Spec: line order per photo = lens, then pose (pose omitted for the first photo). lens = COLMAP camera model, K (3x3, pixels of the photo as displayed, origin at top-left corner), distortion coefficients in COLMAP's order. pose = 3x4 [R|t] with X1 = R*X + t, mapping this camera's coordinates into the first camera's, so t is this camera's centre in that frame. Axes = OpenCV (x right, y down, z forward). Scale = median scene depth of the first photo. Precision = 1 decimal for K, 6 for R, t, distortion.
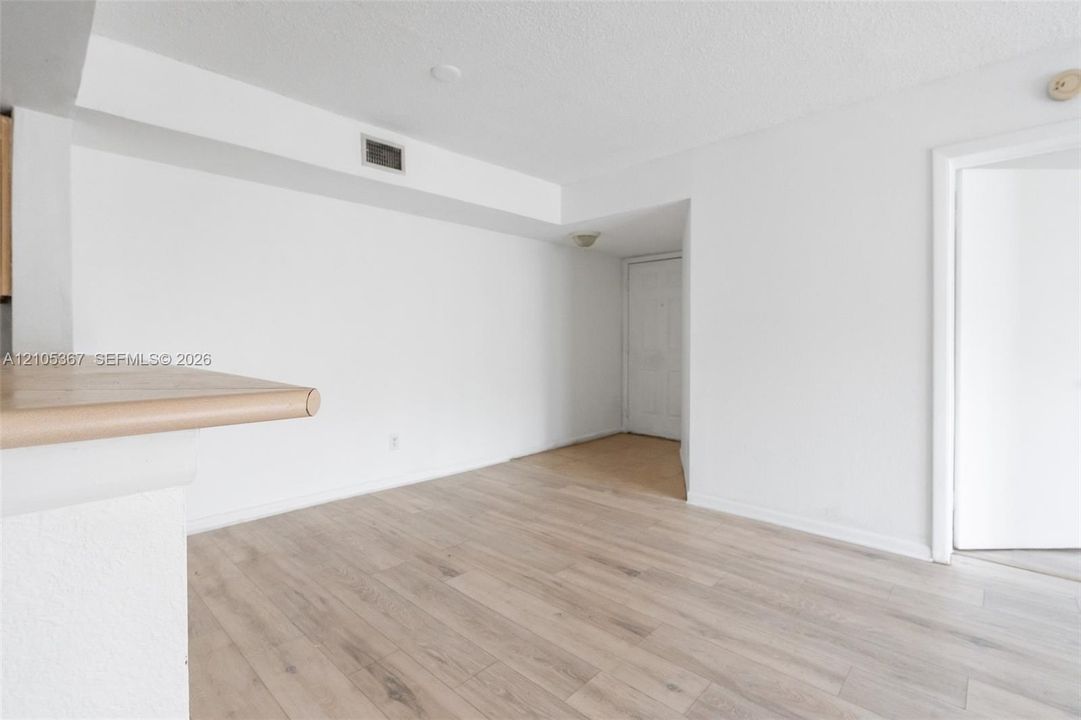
lens RADIAL K [[498.2, 0, 540.5], [0, 498.2, 360.0], [0, 0, 1]] dist [-0.000316, -0.000281]
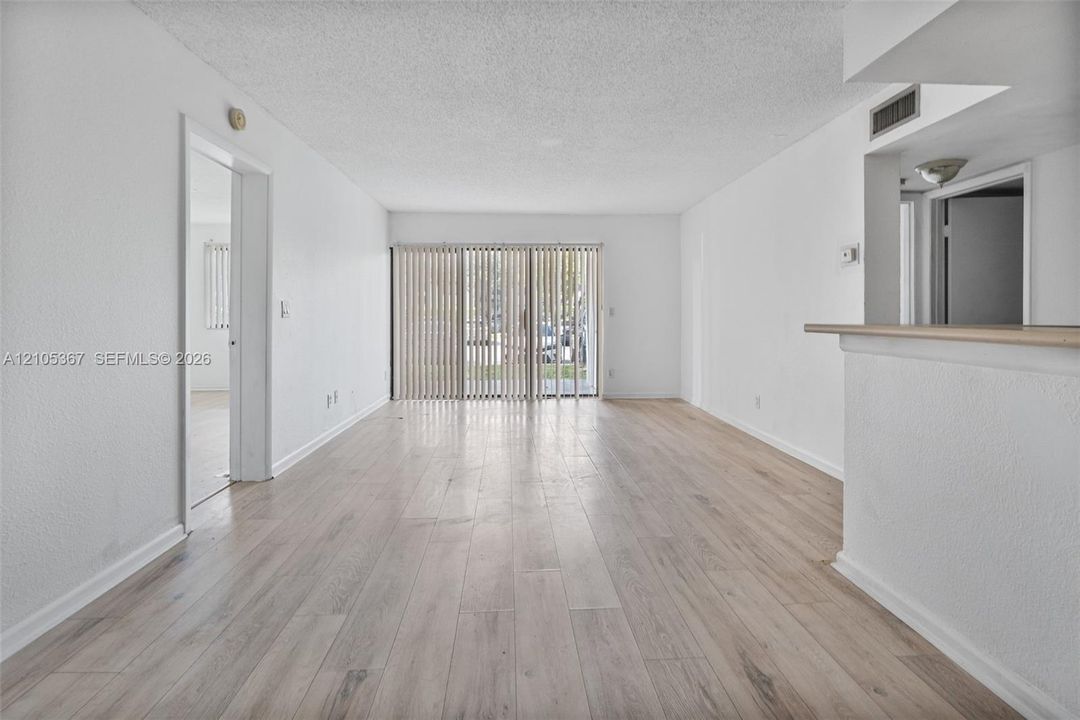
lens RADIAL K [[524.9, 0, 533.4], [0, 524.9, 323.5], [0, 0, 1]] dist [-0.003835, -0.001086]
pose [[-0.726956, -0.005849, 0.686659, -0.474668], [0.024409, 0.999112, 0.034352, -0.036340], [-0.686250, 0.041733, -0.726167, 1.455554]]
